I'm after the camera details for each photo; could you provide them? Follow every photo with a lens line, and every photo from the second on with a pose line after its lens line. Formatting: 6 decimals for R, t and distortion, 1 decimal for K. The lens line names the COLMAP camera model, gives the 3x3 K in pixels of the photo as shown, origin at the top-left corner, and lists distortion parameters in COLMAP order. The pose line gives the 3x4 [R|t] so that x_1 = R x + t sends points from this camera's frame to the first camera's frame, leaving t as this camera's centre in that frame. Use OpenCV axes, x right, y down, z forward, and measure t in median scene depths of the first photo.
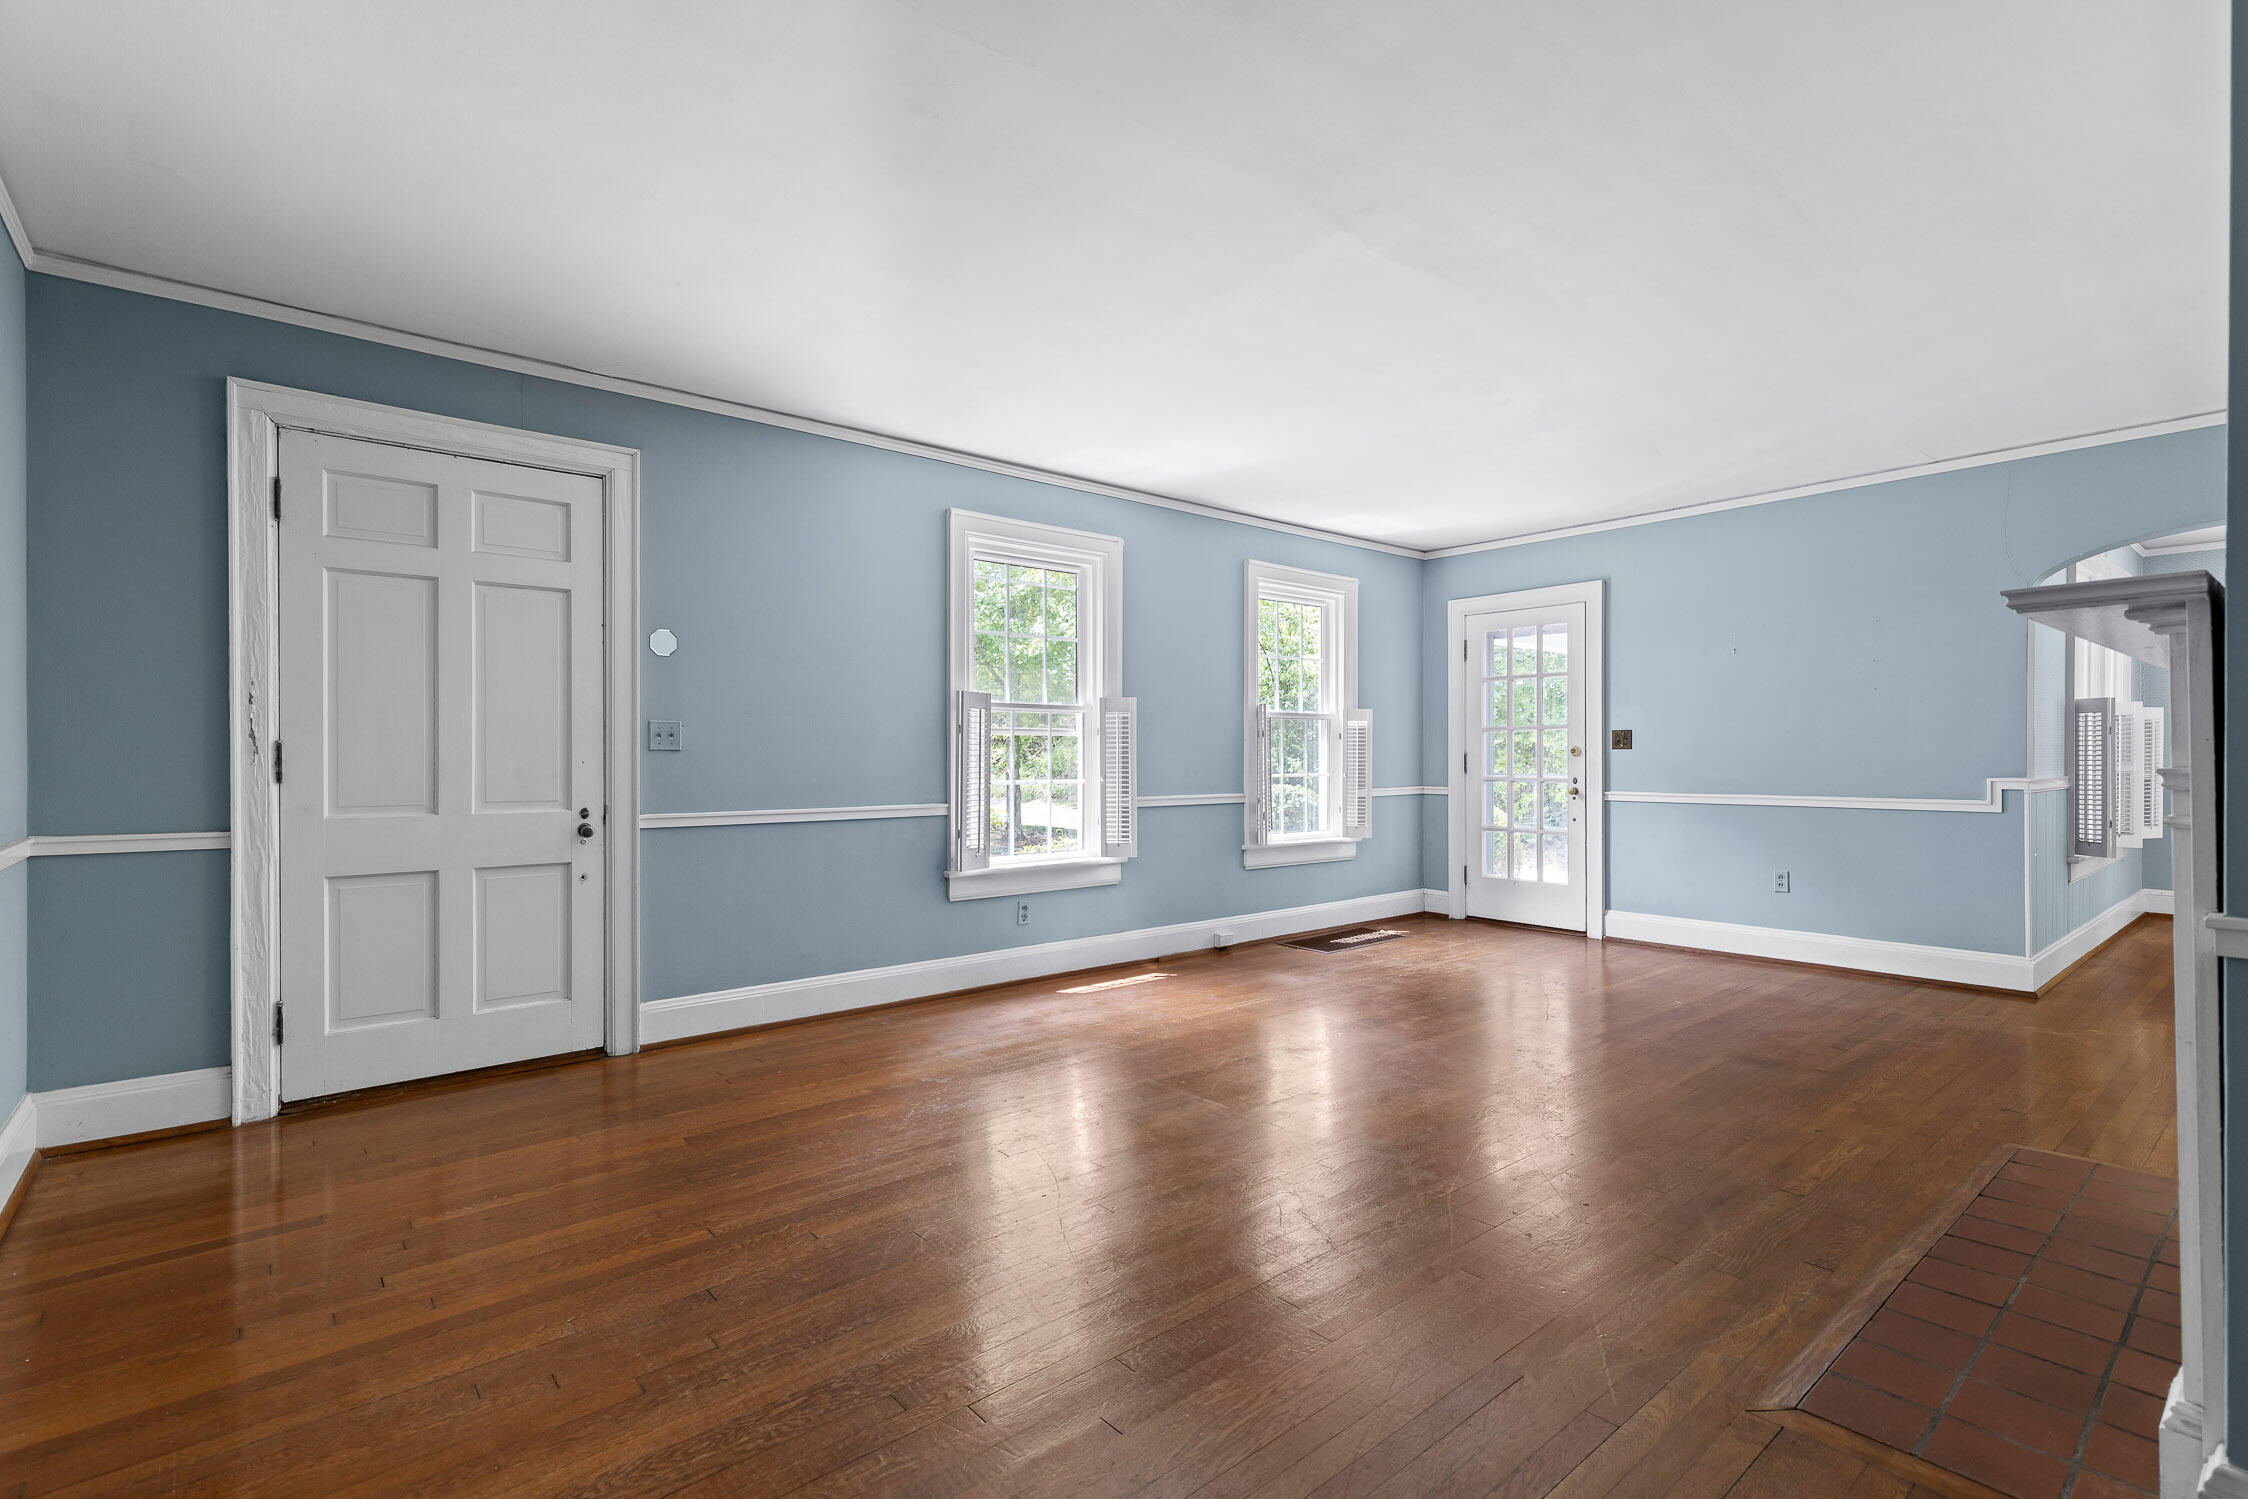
lens RADIAL K [[1035.2, 0, 1132.6], [0, 1035.2, 757.8], [0, 0, 1]] dist [0.015757, 0.000040]
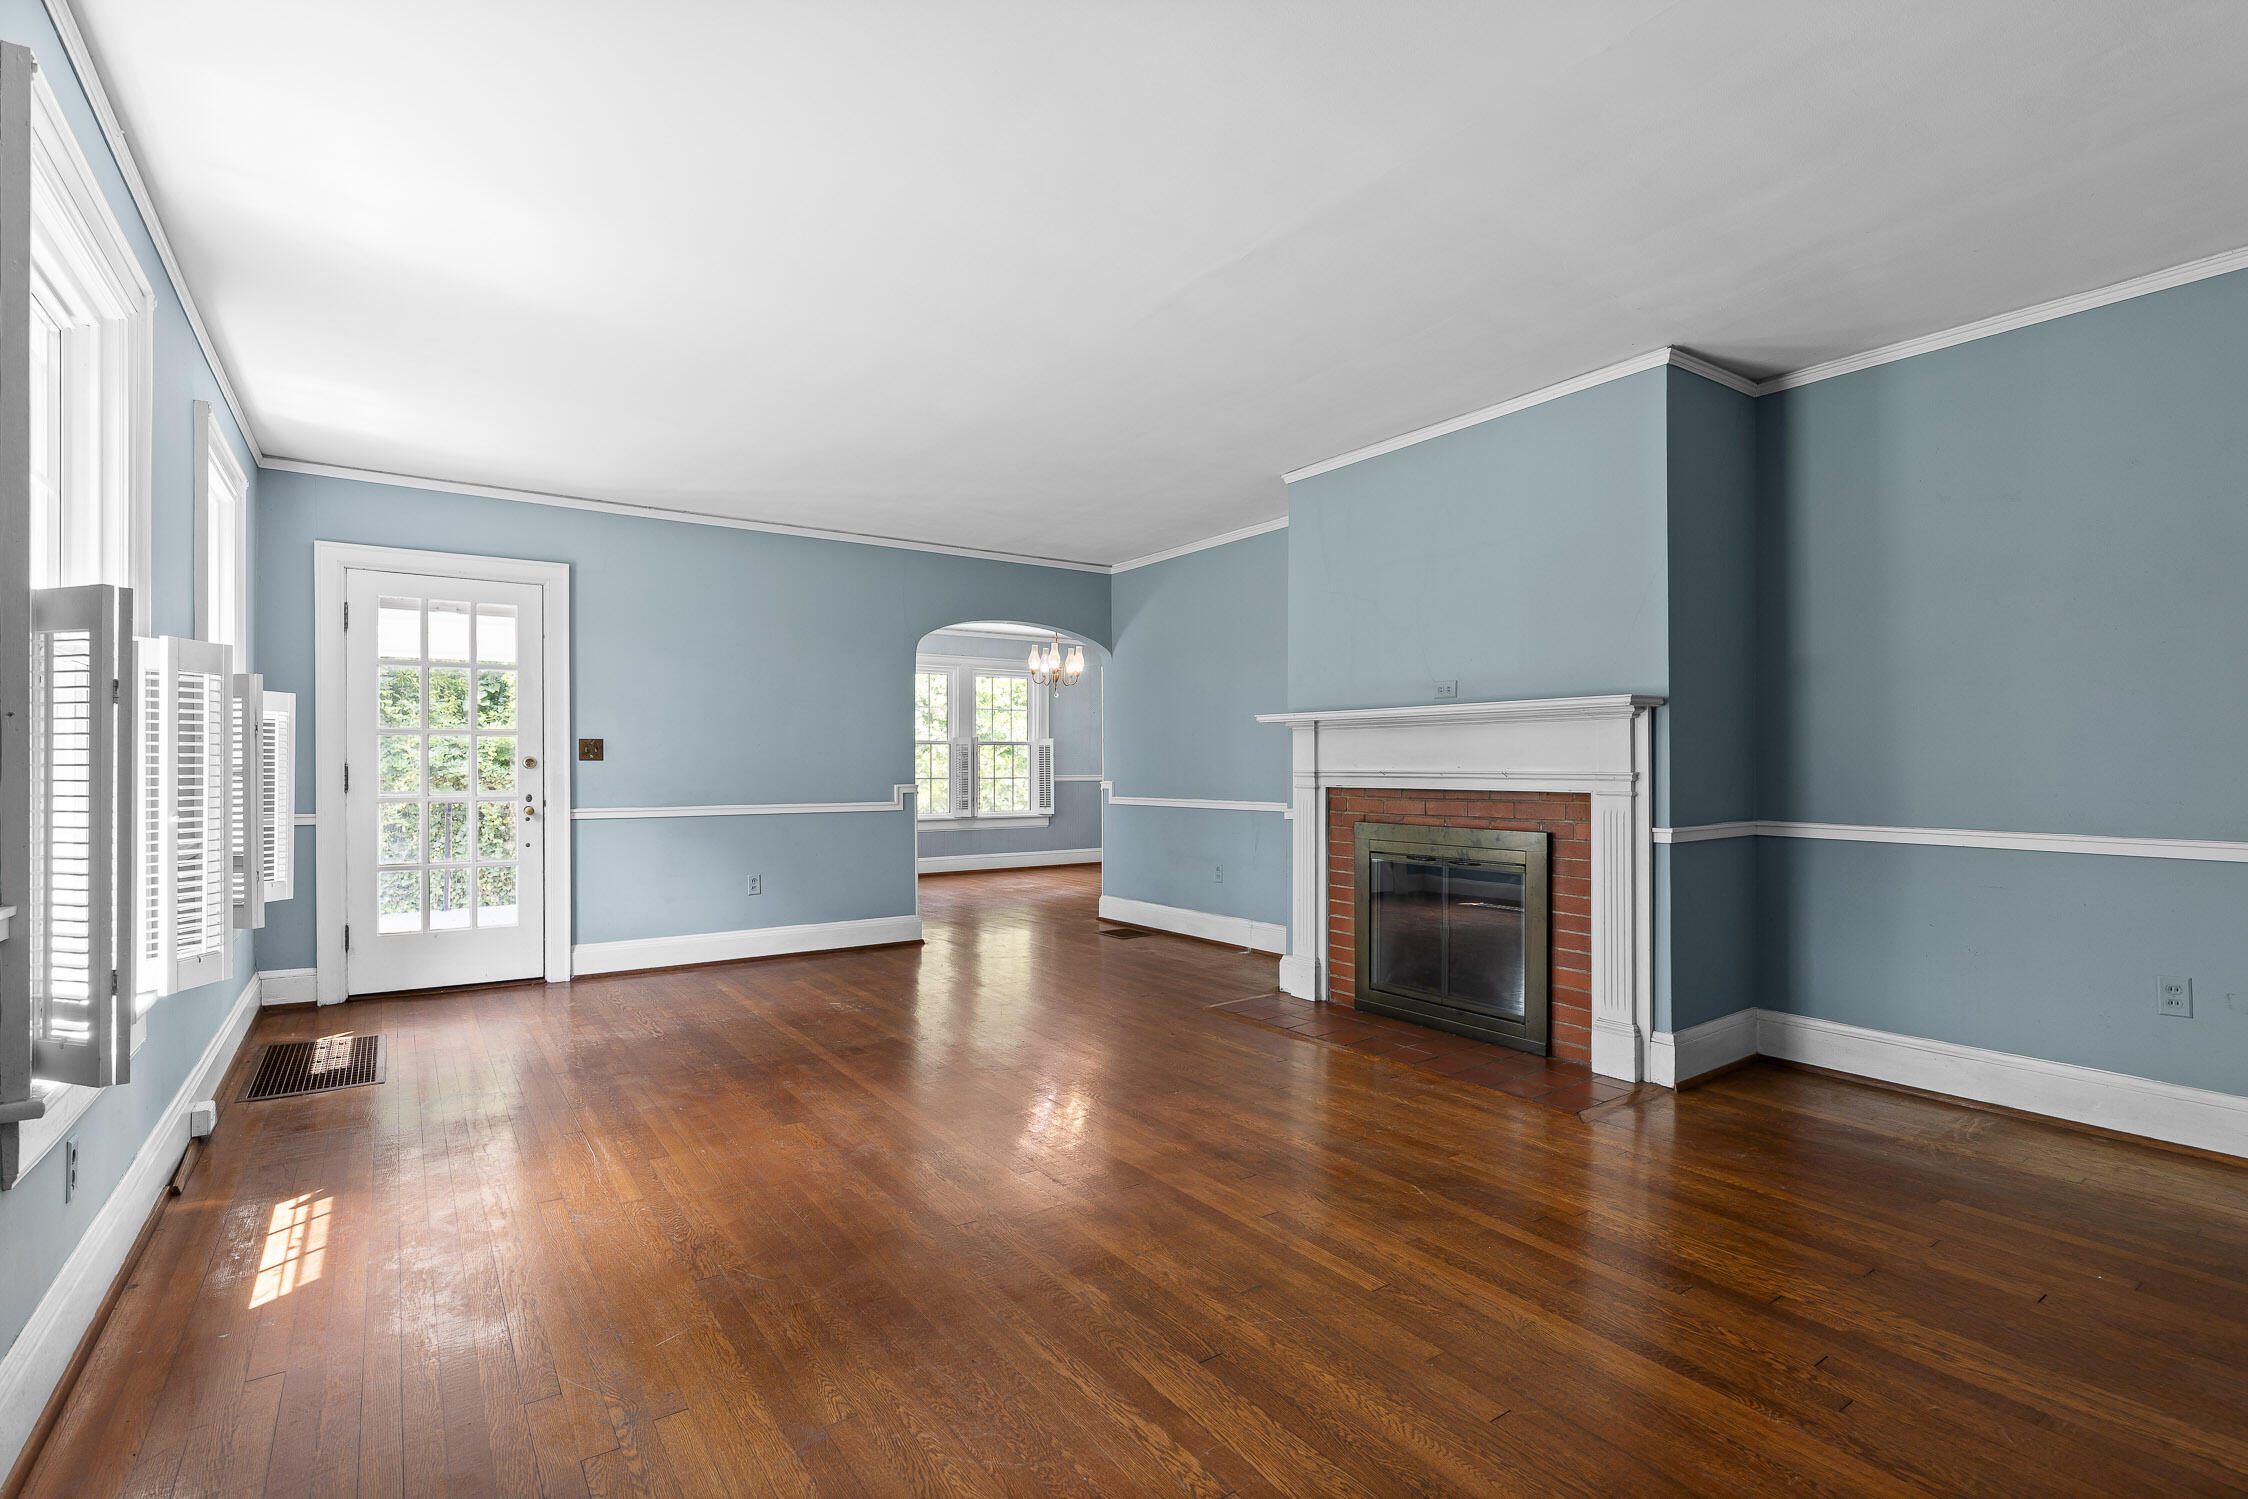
lens RADIAL K [[1044.4, 0, 1127.3], [0, 1044.4, 766.7], [0, 0, 1]] dist [0.001298, -0.000060]
pose [[0.089036, 0.002960, 0.996024, -0.392658], [0.002967, 0.999990, -0.003237, 0.001320], [-0.996024, 0.003243, 0.089026, 0.486407]]
